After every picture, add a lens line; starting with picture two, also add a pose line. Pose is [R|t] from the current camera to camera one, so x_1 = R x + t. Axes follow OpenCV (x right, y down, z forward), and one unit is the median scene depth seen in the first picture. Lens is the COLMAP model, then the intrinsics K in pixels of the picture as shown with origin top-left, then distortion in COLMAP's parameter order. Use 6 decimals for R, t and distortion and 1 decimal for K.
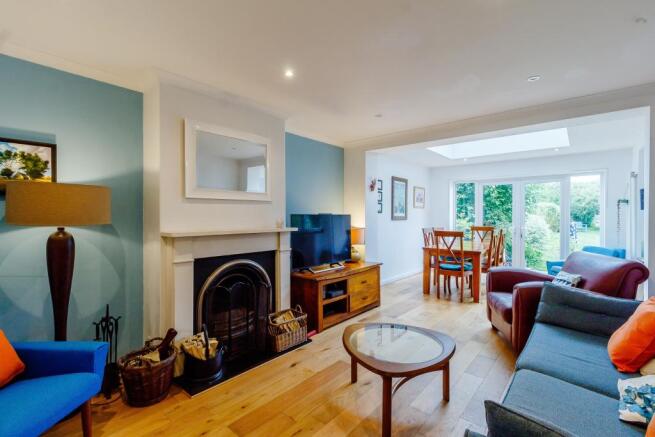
lens RADIAL K [[303.4, 0, 327.5], [0, 303.4, 218.5], [0, 0, 1]] dist [0.001830, 0.000561]
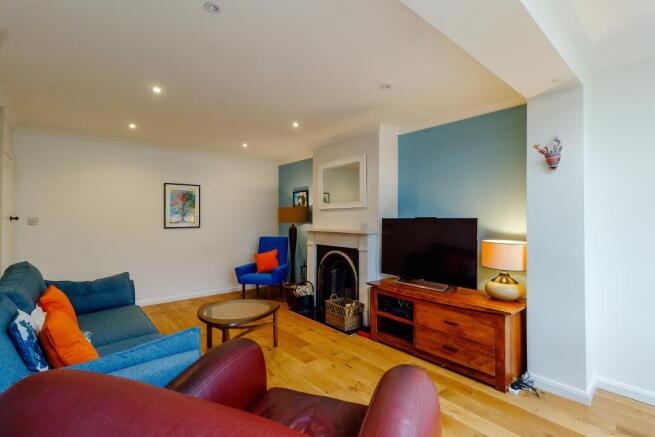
lens RADIAL K [[303.4, 0, 327.5], [0, 303.4, 218.5], [0, 0, 1]] dist [0.001830, 0.000561]
pose [[-0.160492, -0.001721, -0.987036, 0.846134], [-0.013355, 0.999911, 0.000428, -0.010858], [0.986947, 0.013251, -0.160501, 0.891157]]
